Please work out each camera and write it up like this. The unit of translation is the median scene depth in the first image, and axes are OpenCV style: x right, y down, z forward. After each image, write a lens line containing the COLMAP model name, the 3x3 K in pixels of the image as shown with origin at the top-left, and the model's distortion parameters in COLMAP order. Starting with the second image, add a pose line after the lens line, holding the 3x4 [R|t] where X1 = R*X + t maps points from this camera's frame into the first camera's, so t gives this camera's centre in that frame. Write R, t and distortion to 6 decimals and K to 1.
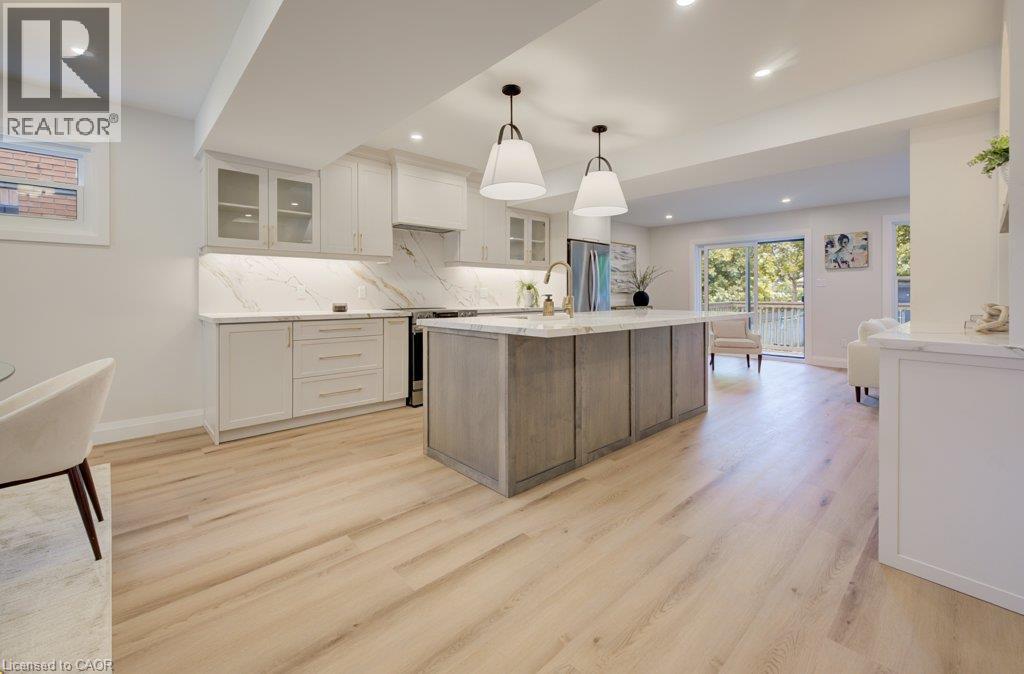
lens RADIAL K [[427.6, 0, 528.4], [0, 427.6, 295.4], [0, 0, 1]] dist [0.002613, 0.000442]
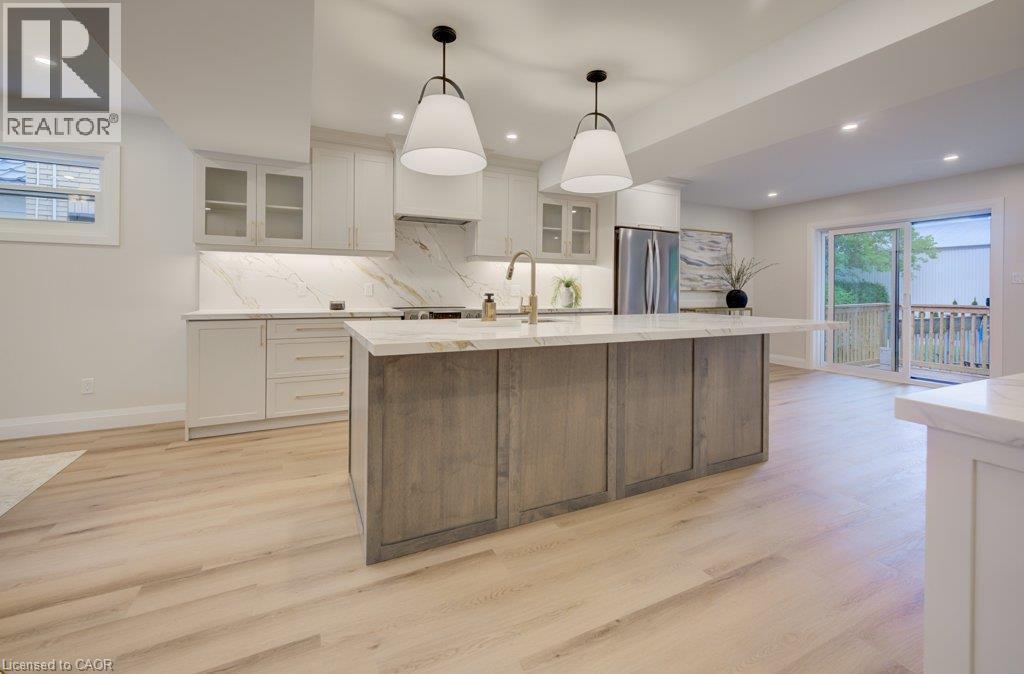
lens RADIAL K [[427.6, 0, 528.4], [0, 427.6, 295.4], [0, 0, 1]] dist [0.002613, 0.000442]
pose [[0.953592, 0.007785, -0.301001, 0.304277], [-0.006069, 0.999960, 0.006636, -0.003637], [0.301041, -0.004502, 0.953601, 0.255360]]
